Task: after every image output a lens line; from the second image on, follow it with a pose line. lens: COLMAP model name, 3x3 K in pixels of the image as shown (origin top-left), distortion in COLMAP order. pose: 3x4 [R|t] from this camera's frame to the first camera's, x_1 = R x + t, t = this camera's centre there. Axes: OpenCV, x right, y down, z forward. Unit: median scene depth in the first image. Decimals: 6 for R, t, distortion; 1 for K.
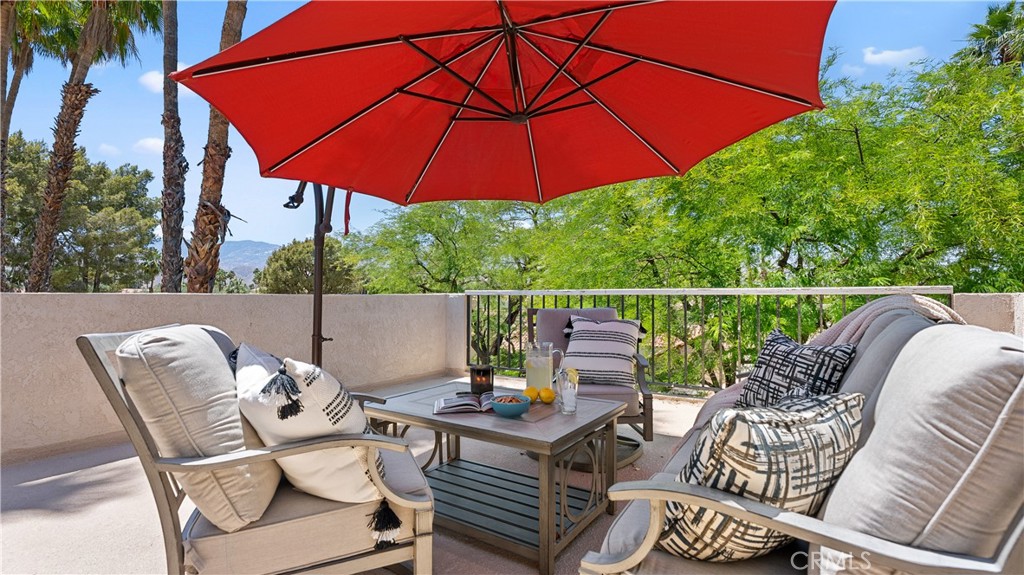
lens RADIAL K [[470.7, 0, 511.0], [0, 470.7, 285.9], [0, 0, 1]] dist [-0.008577, 0.002300]
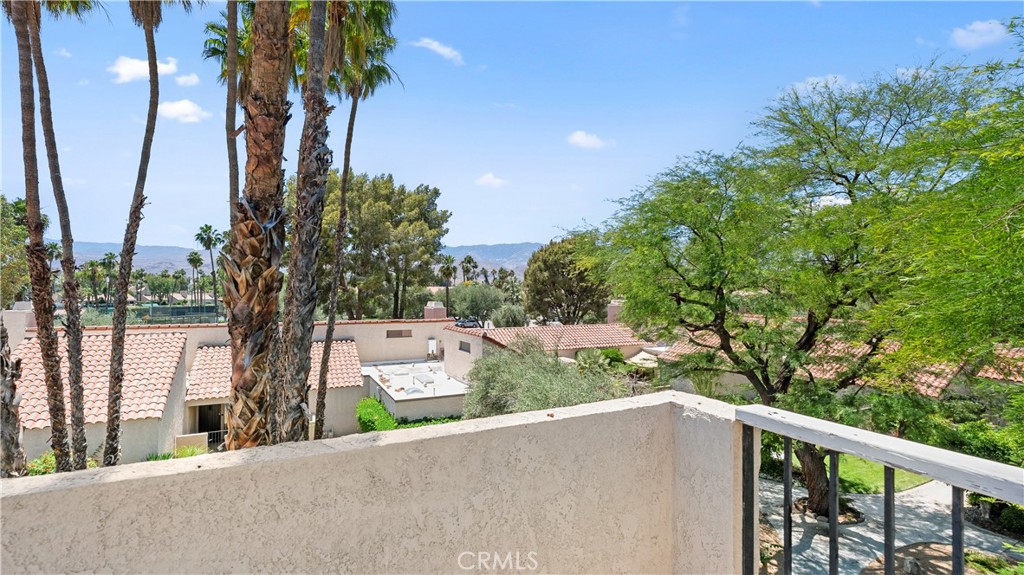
lens RADIAL K [[470.7, 0, 514.5], [0, 470.7, 286.2], [0, 0, 1]] dist [-0.008577, 0.002300]
pose [[0.858559, -0.005076, -0.512690, -0.020125], [0.010641, 0.999912, 0.007919, -0.022194], [0.512605, -0.012254, 0.858537, 0.209265]]
